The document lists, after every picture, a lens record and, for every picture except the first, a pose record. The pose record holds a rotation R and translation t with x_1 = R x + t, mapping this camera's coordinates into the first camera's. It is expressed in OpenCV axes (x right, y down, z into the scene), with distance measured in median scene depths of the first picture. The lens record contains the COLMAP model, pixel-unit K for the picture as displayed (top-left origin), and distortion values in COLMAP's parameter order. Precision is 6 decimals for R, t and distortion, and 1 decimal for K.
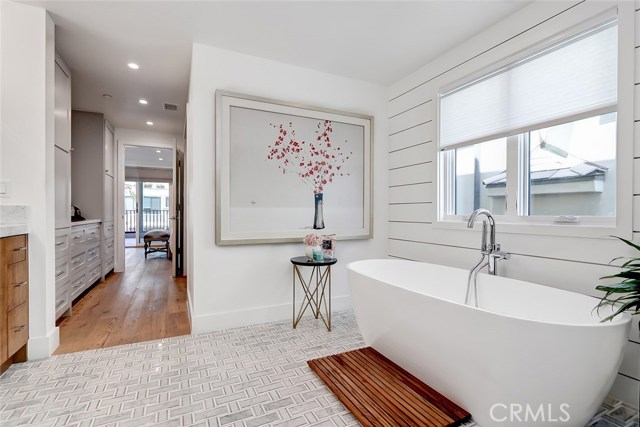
lens RADIAL K [[304.8, 0, 317.9], [0, 304.8, 212.6], [0, 0, 1]] dist [-0.001669, -0.000192]
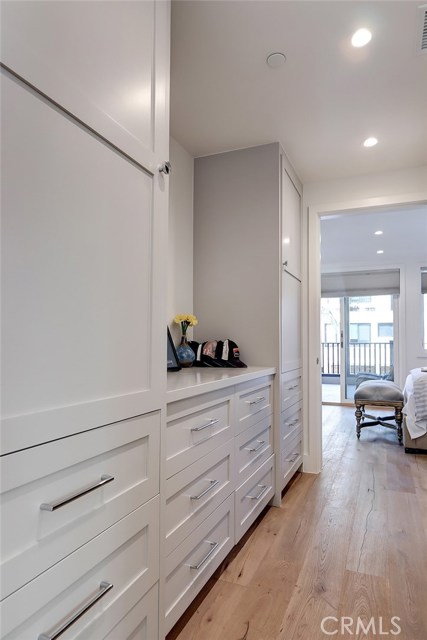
lens RADIAL K [[404.9, 0, 212.0], [0, 404.9, 320.7], [0, 0, 1]] dist [0.006800, 0.000714]
pose [[0.665523, -0.033307, -0.745634, -0.259202], [-0.008326, 0.998610, -0.052038, -0.013577], [0.746331, 0.040840, 0.664321, 0.426535]]
